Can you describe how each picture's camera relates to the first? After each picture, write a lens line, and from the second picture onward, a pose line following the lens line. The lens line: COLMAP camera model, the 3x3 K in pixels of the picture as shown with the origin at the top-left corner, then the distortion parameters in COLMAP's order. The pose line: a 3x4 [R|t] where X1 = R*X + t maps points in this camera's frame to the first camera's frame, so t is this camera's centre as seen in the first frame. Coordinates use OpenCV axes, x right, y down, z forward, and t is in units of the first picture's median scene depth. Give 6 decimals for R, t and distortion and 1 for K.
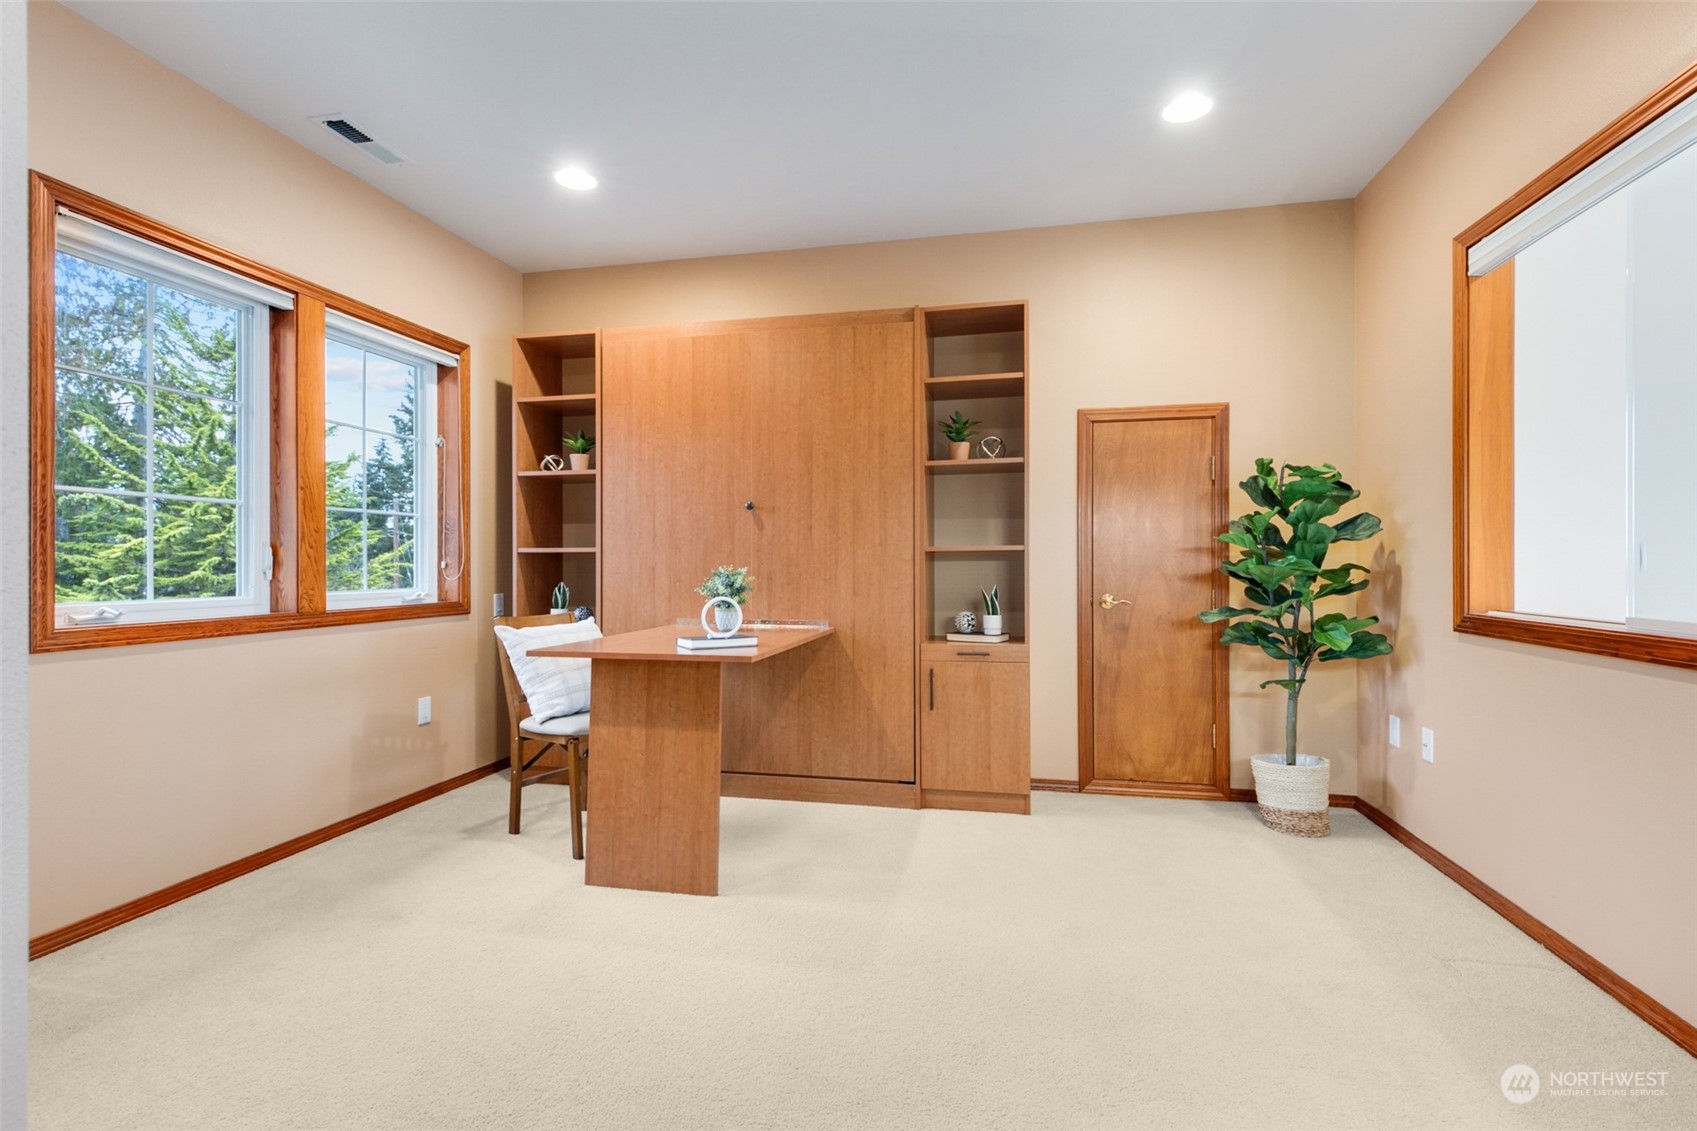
lens RADIAL K [[767.8, 0, 857.4], [0, 767.8, 568.4], [0, 0, 1]] dist [0.008738, -0.002053]
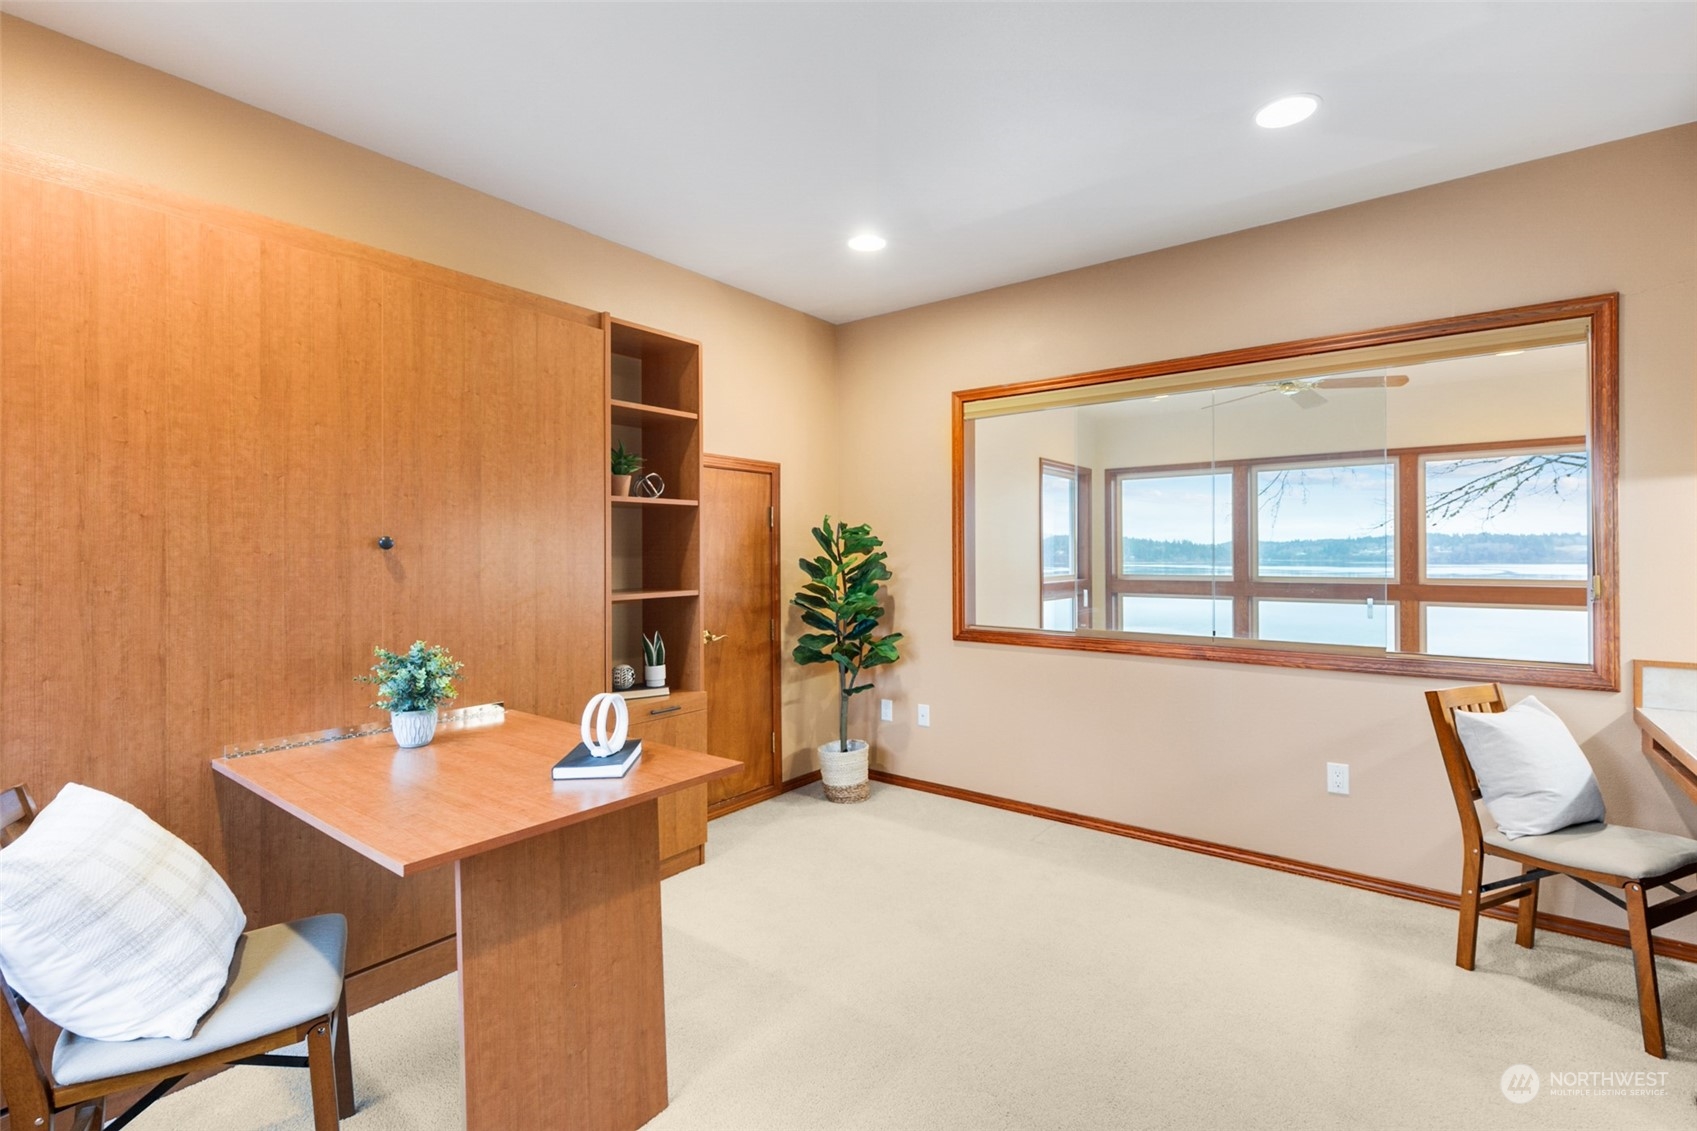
lens RADIAL K [[767.8, 0, 857.2], [0, 767.8, 554.5], [0, 0, 1]] dist [0.008738, -0.002053]
pose [[0.432000, -0.000232, 0.901874, -0.554898], [0.006257, 0.999977, -0.002740, -0.068489], [-0.901852, 0.006827, 0.431991, 0.374945]]
